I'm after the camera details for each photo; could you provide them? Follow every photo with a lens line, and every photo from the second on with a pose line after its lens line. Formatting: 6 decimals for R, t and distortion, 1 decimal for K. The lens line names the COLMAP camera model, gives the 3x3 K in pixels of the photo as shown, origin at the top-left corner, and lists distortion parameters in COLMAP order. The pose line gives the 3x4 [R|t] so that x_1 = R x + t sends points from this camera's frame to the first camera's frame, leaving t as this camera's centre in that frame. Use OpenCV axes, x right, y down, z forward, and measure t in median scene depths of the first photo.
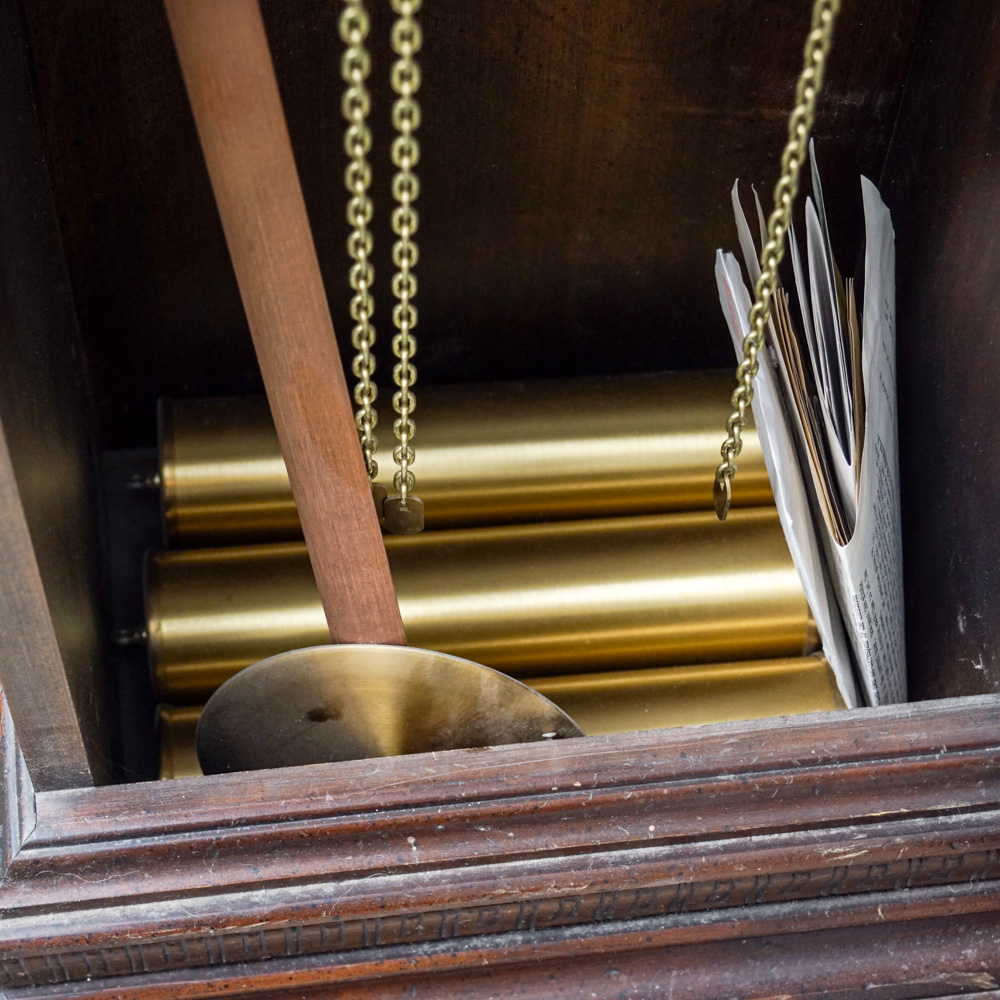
lens RADIAL K [[2699.3, 0, 500.0], [0, 2699.3, 500.0], [0, 0, 1]] dist [0.023190, -0.103689]
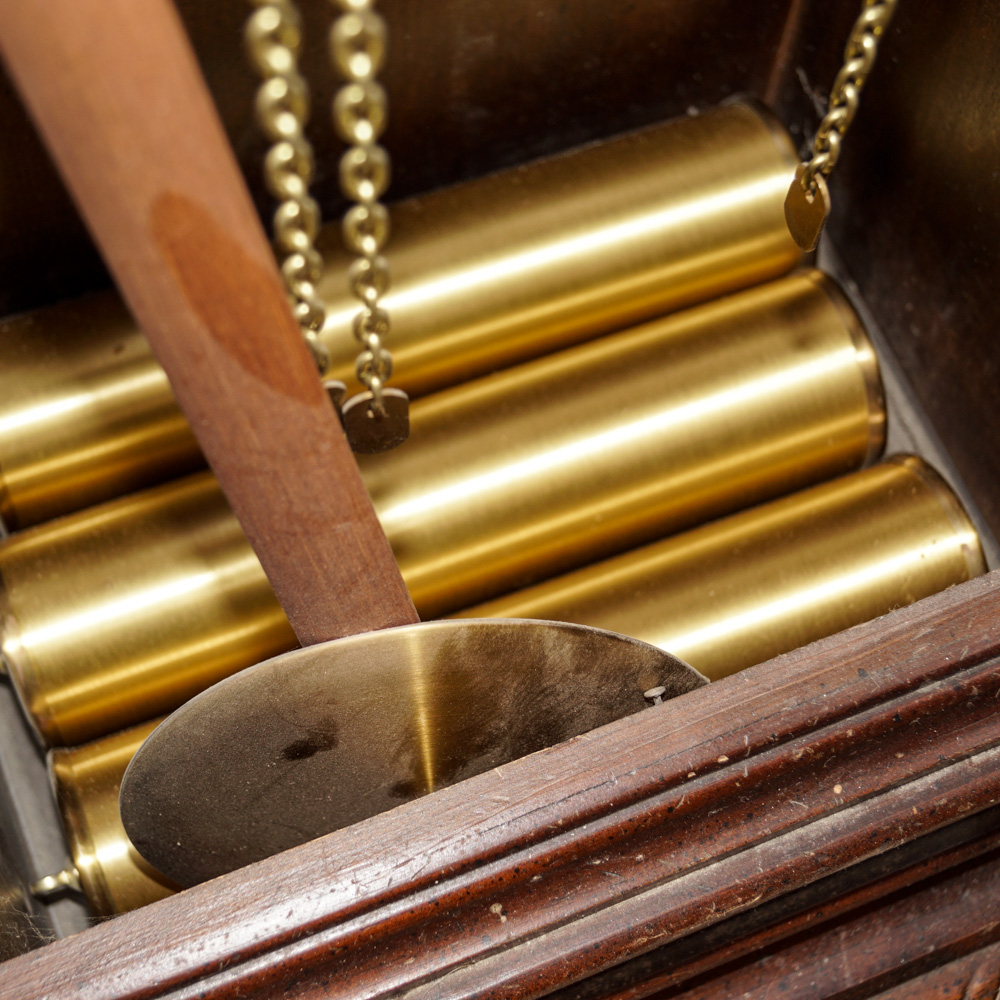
lens RADIAL K [[2013.5, 0, 500.0], [0, 2013.5, 500.0], [0, 0, 1]] dist [-0.022315, -0.170139]
pose [[0.963818, -0.243940, 0.107460, -0.059041], [0.233602, 0.967147, 0.100278, -0.015696], [-0.128392, -0.071546, 0.989139, 0.526765]]
